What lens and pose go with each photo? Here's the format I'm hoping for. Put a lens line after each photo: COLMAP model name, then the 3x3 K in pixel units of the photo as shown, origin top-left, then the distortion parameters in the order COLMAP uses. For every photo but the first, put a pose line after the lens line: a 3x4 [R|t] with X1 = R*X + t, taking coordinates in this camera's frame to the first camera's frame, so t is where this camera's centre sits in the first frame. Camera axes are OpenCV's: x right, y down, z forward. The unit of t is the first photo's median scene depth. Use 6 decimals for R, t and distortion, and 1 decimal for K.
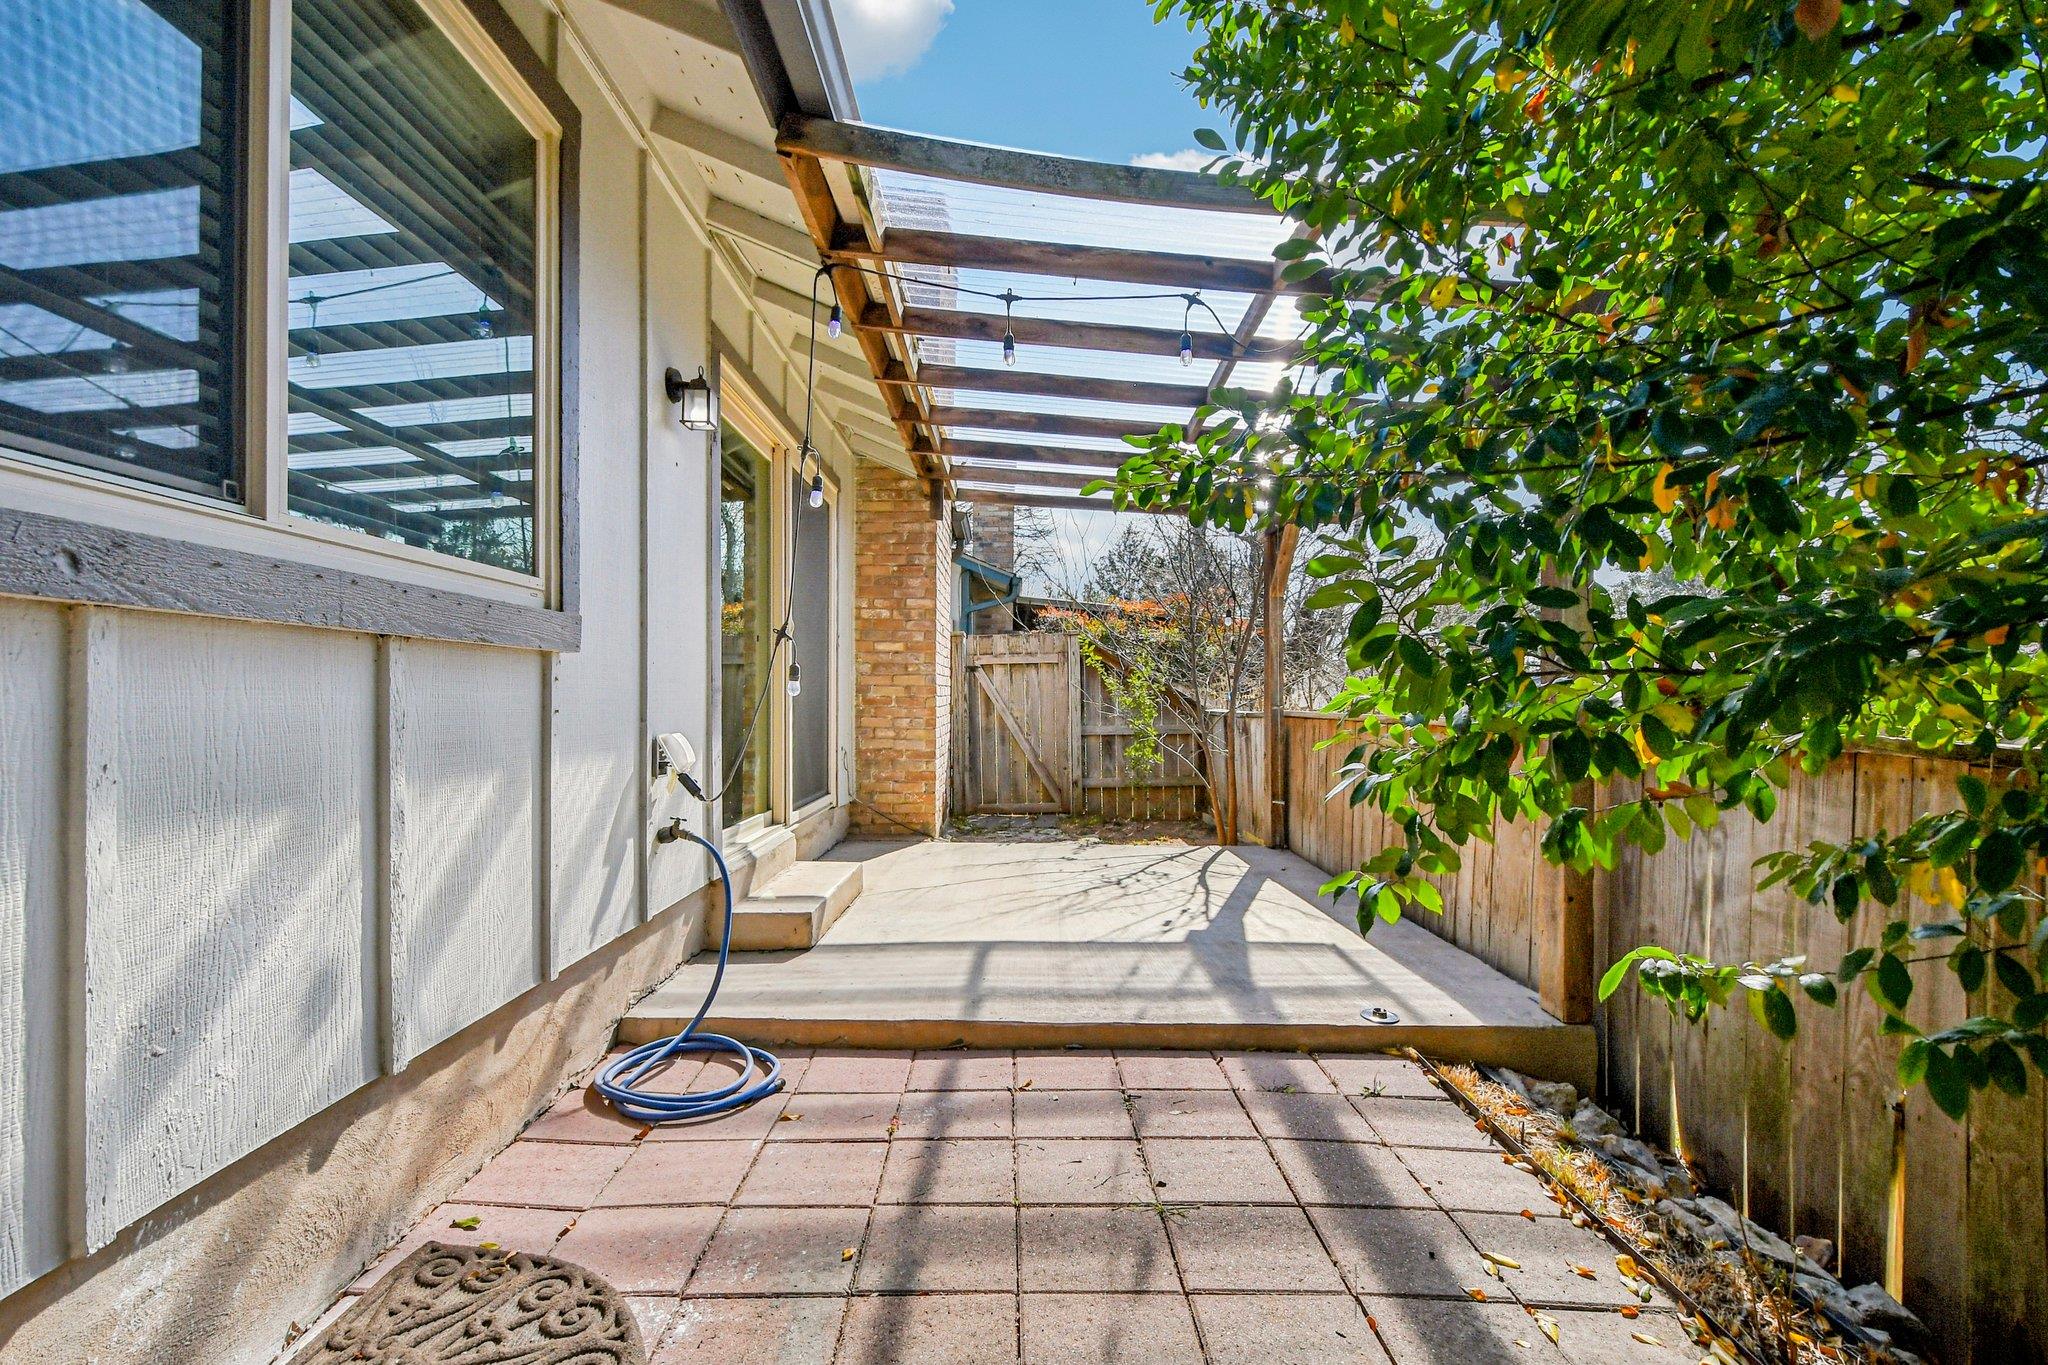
lens RADIAL K [[904.8, 0, 1023.8], [0, 904.8, 693.1], [0, 0, 1]] dist [0.004473, -0.004698]
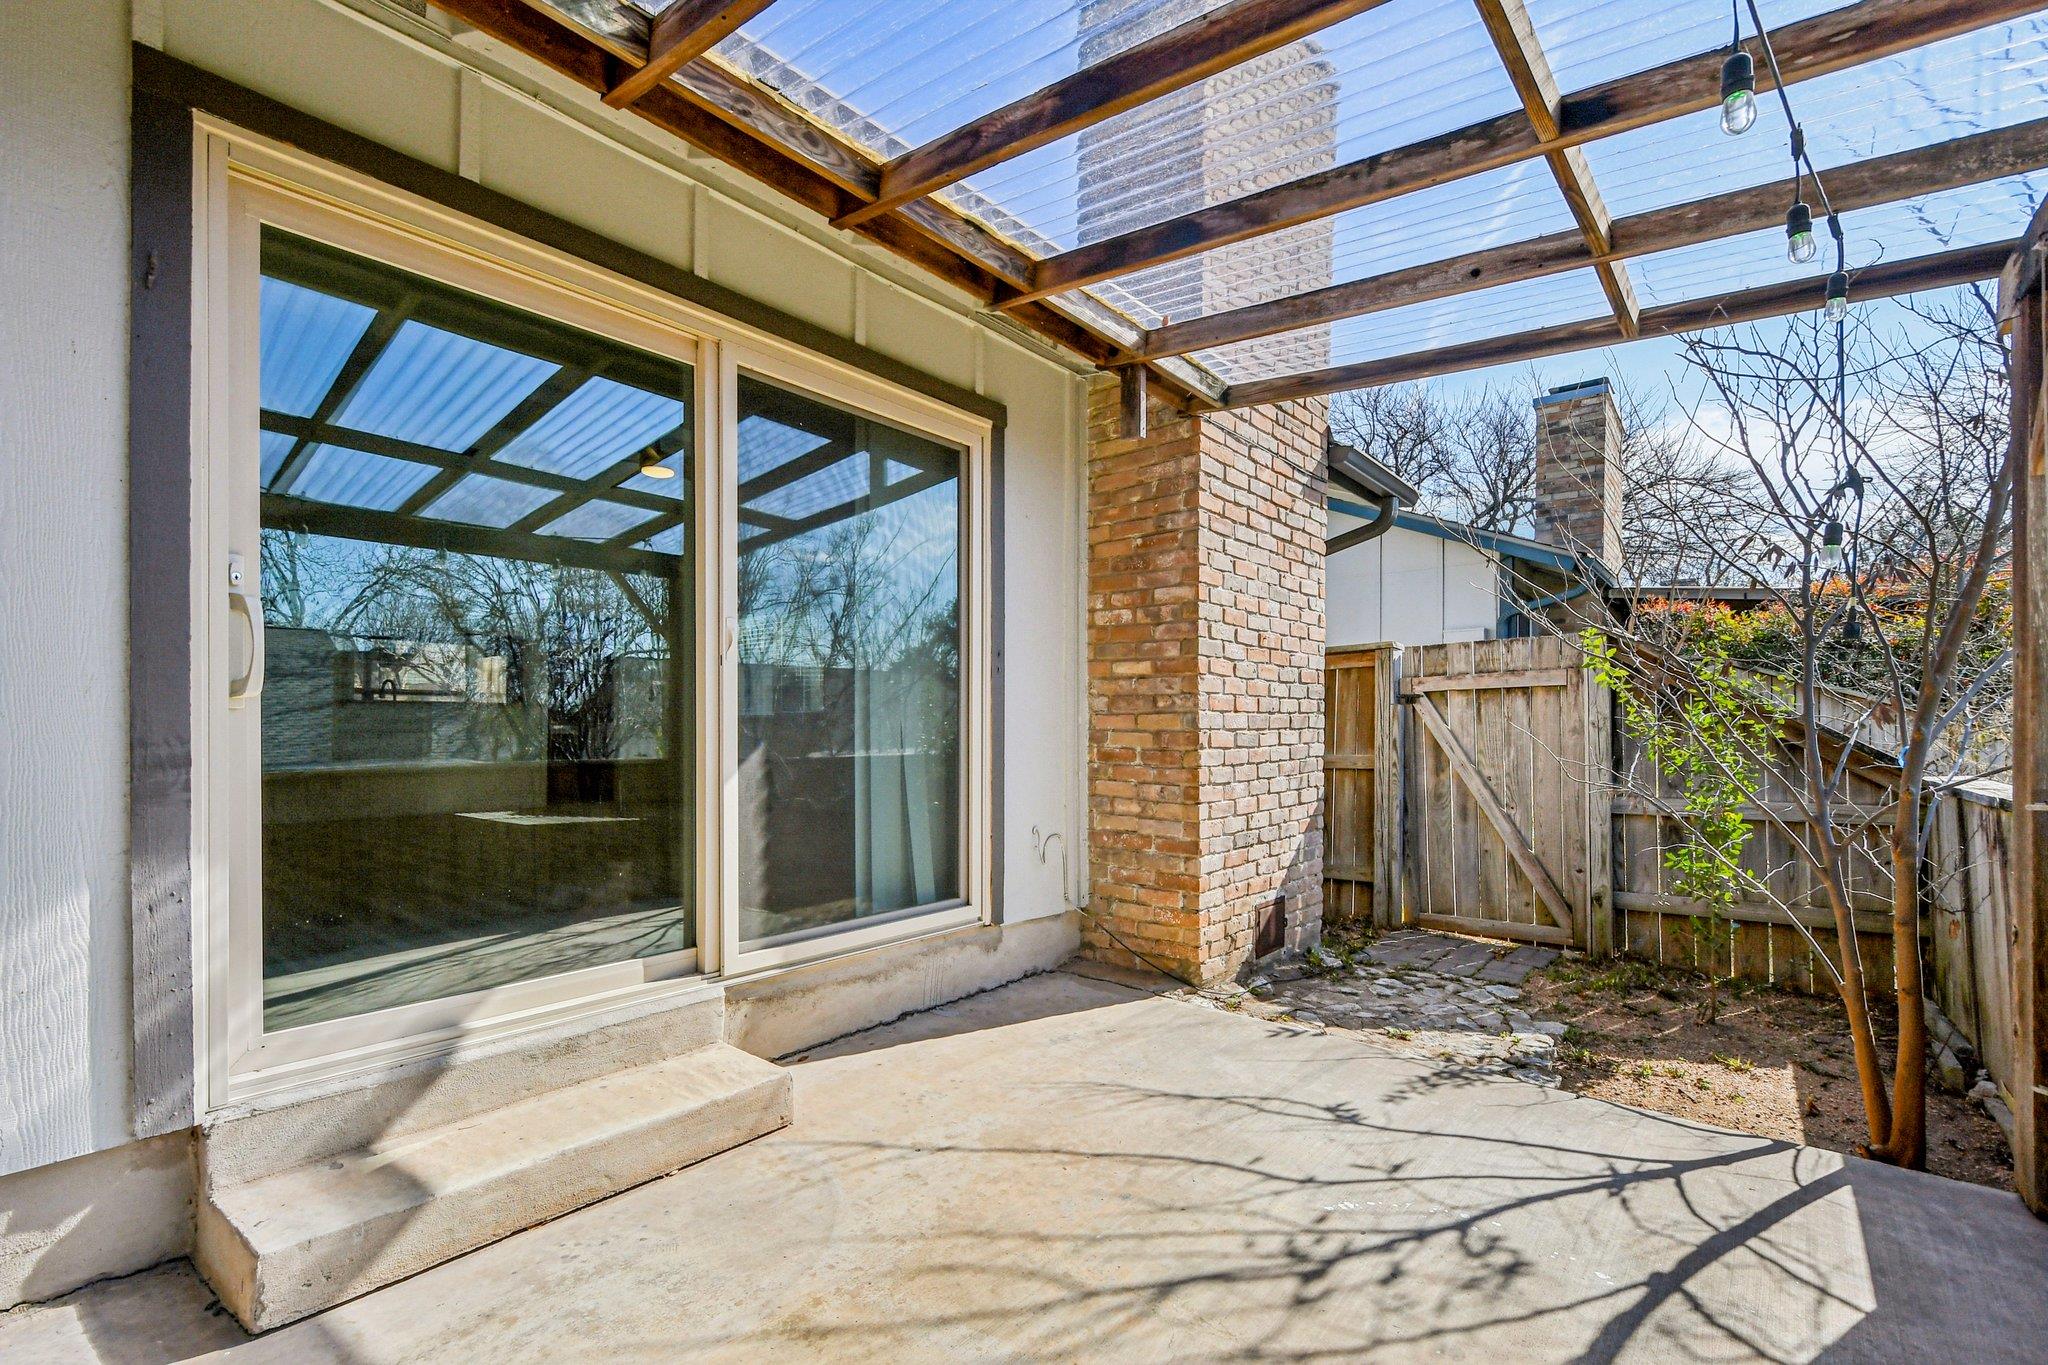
lens RADIAL K [[904.8, 0, 1036.6], [0, 904.8, 726.3], [0, 0, 1]] dist [0.004473, -0.004698]
pose [[0.779649, -0.001595, -0.626215, 0.189874], [0.002081, 0.999998, 0.000044, -0.011530], [0.626214, -0.001338, 0.779650, 0.473526]]
